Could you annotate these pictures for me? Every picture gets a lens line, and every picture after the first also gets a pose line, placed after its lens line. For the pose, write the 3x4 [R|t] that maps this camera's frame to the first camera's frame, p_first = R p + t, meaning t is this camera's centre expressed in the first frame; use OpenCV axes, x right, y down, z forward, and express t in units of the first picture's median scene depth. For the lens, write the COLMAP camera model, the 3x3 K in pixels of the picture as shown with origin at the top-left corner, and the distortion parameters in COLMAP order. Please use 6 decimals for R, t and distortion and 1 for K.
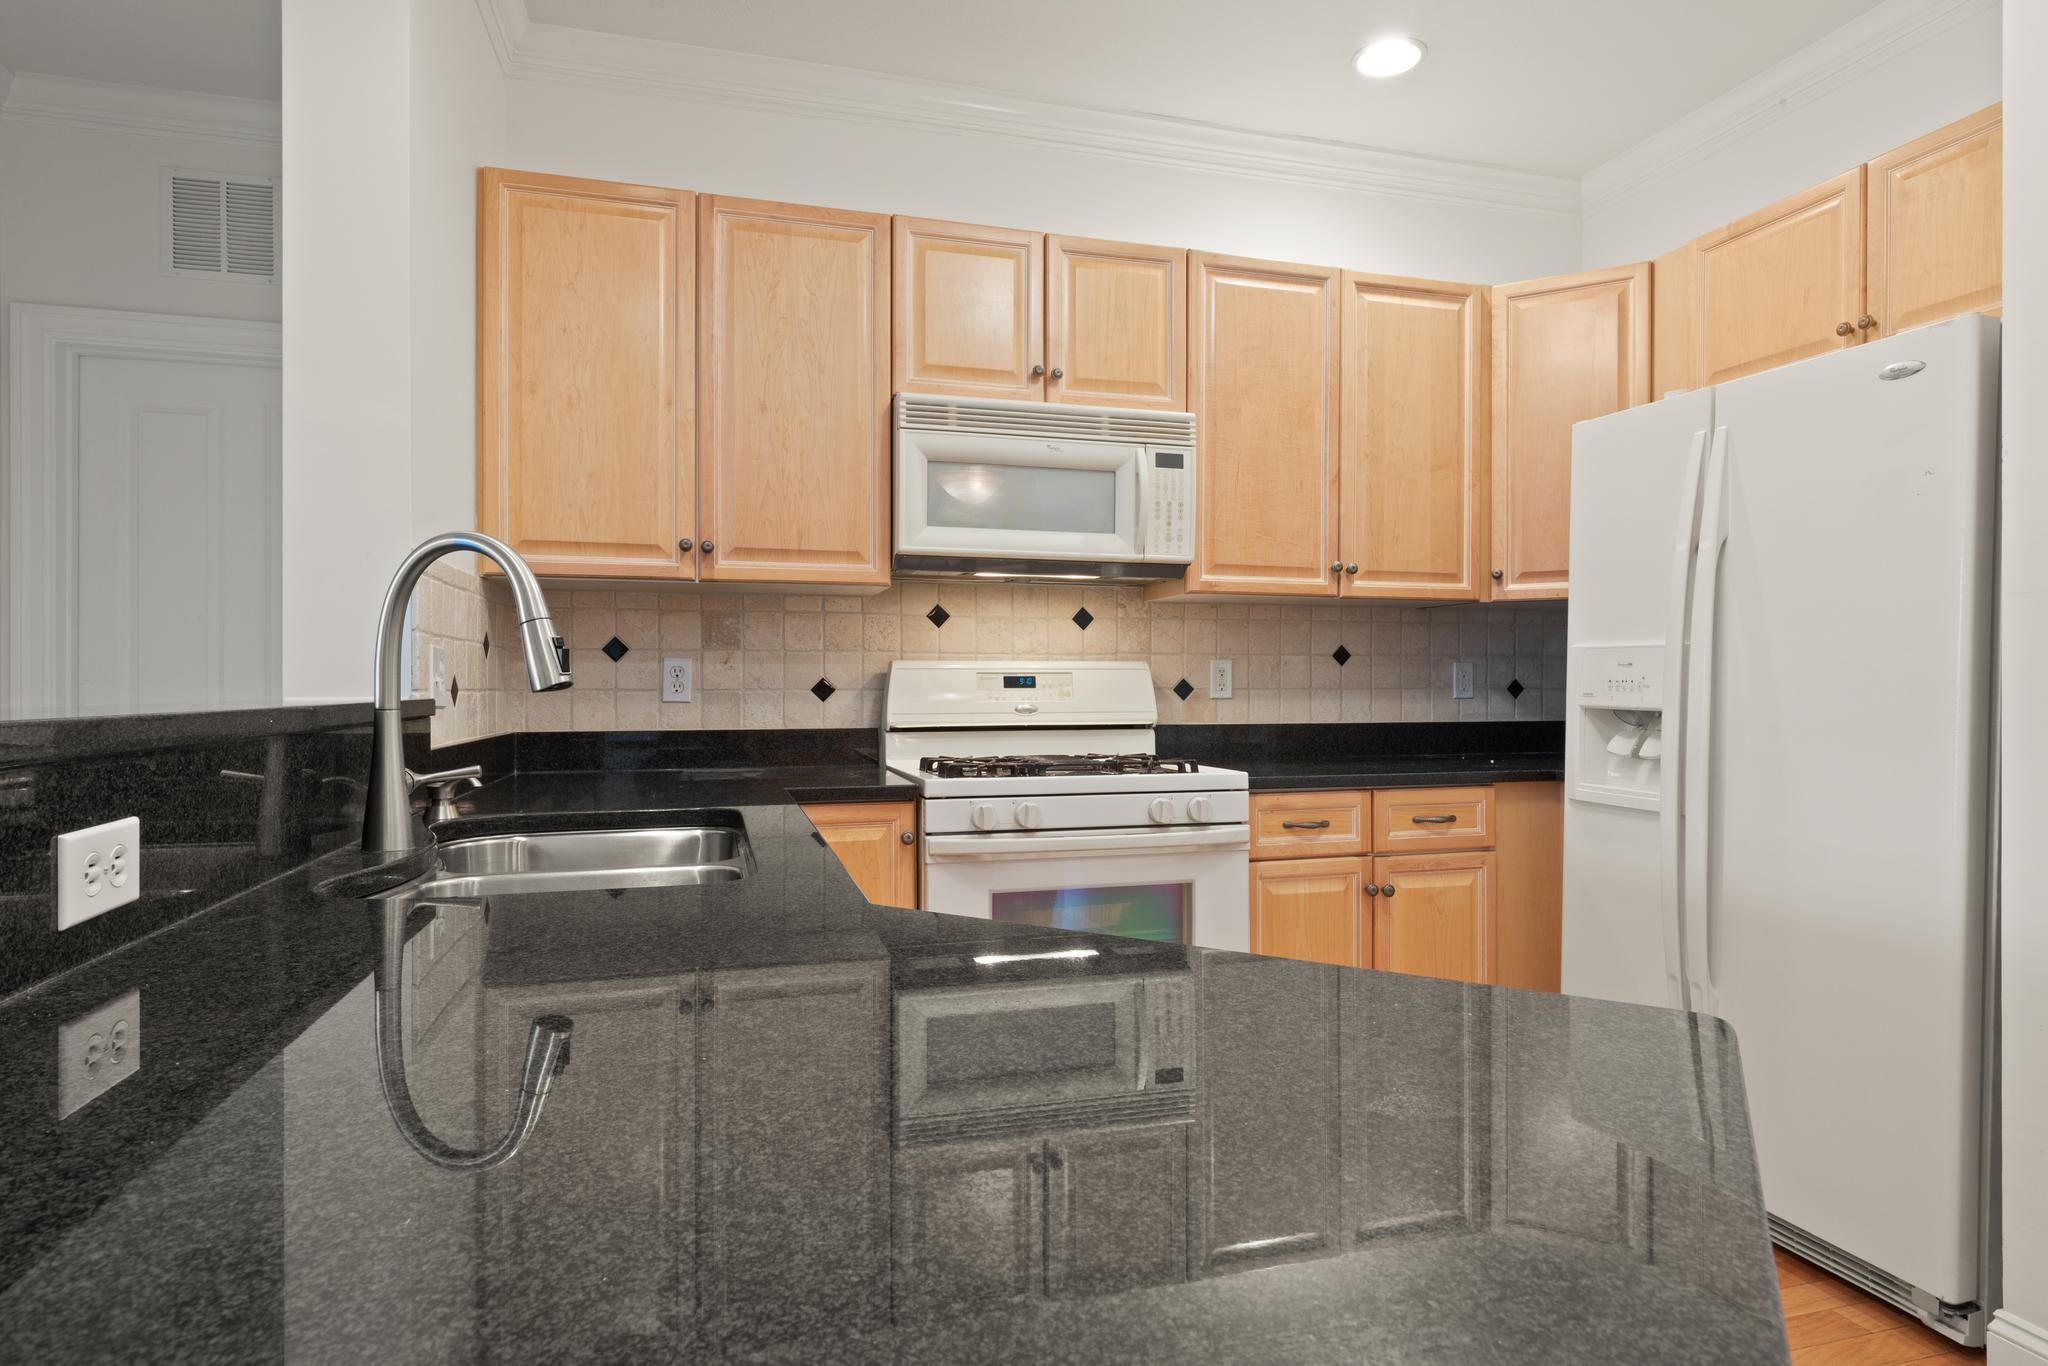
lens RADIAL K [[1121.0, 0, 1027.2], [0, 1121.0, 687.0], [0, 0, 1]] dist [0.003511, -0.000515]
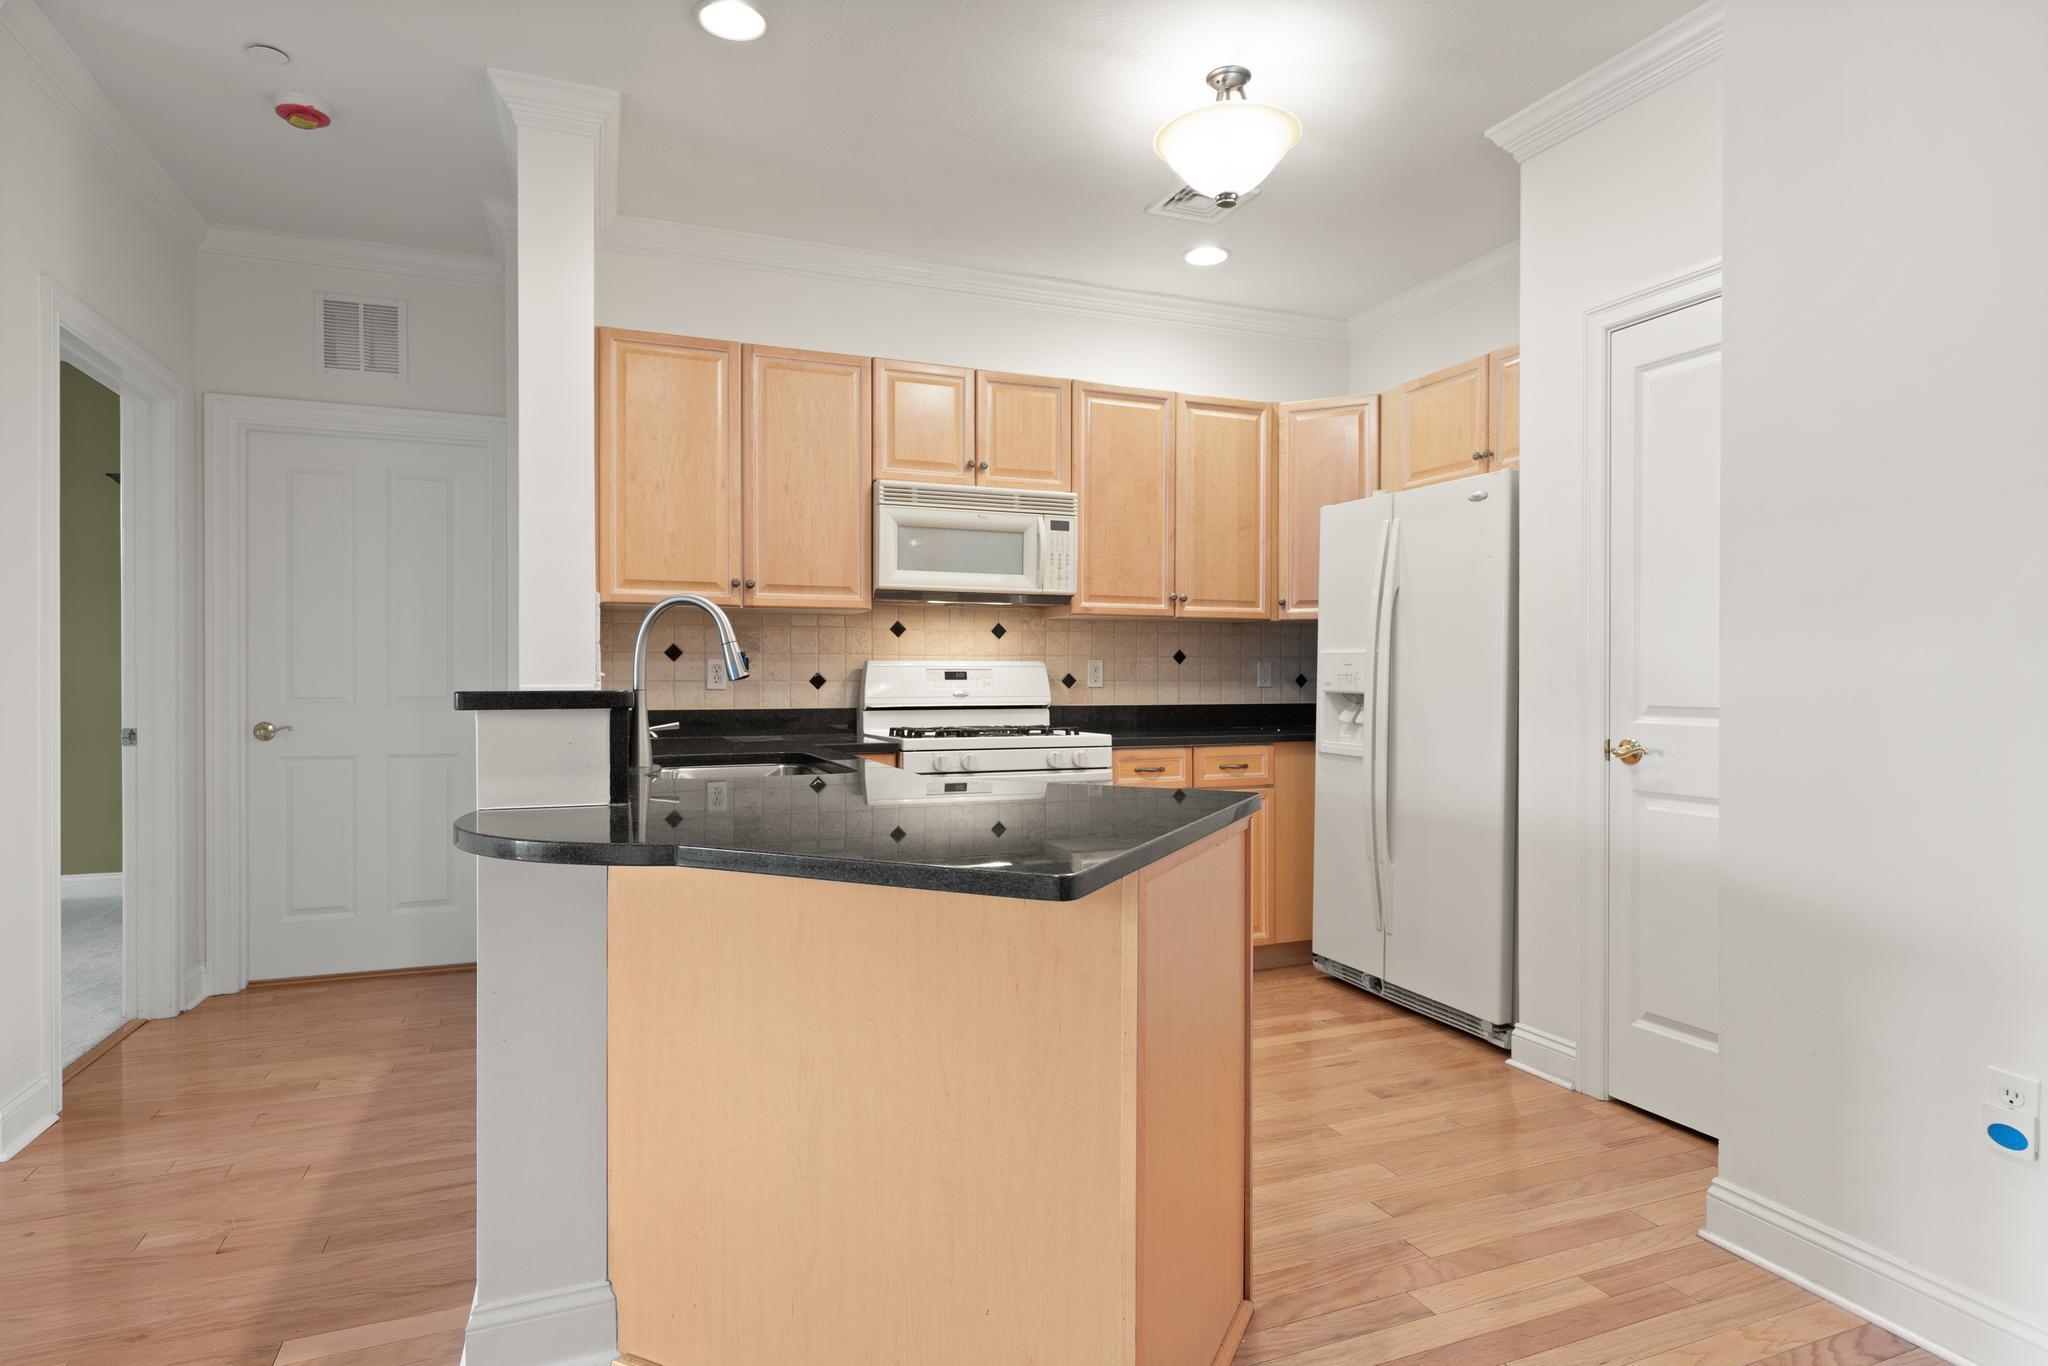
lens RADIAL K [[1107.1, 0, 1027.3], [0, 1107.1, 686.3], [0, 0, 1]] dist [0.002453, -0.001904]
pose [[0.994654, -0.000709, 0.103265, -0.066288], [0.000213, 0.999988, 0.004815, 0.002496], [-0.103268, -0.004768, 0.994642, -0.446009]]
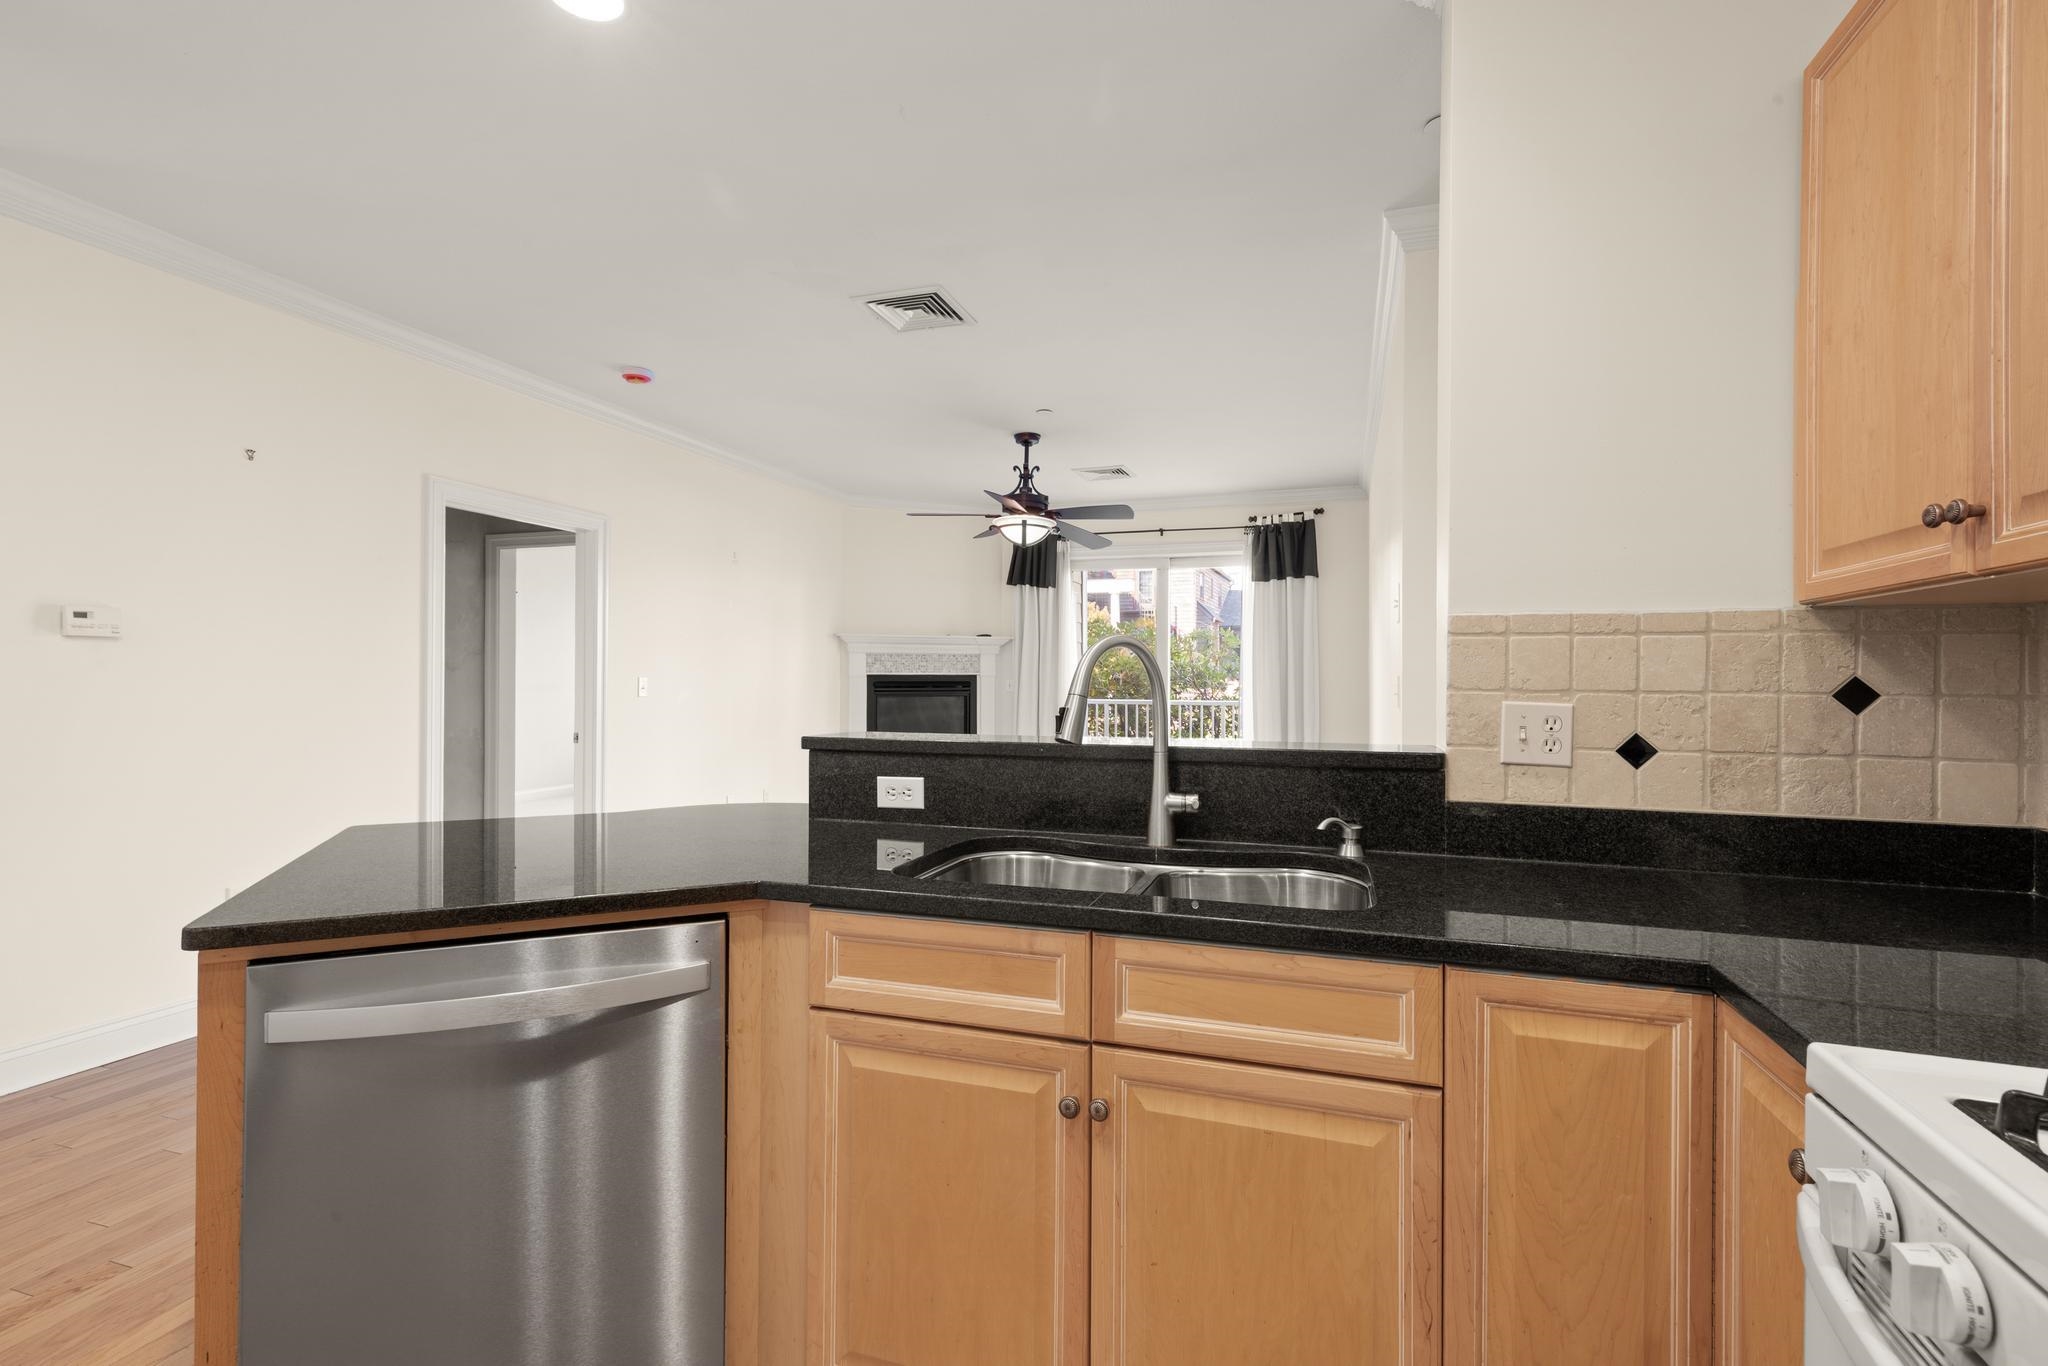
lens RADIAL K [[924.5, 0, 1028.4], [0, 924.5, 679.6], [0, 0, 1]] dist [0.000601, -0.000217]
pose [[-0.566903, -0.004656, -0.823771, 0.290759], [-0.006947, 0.999975, -0.000872, -0.038865], [0.823755, 0.005229, -0.566922, 0.809075]]
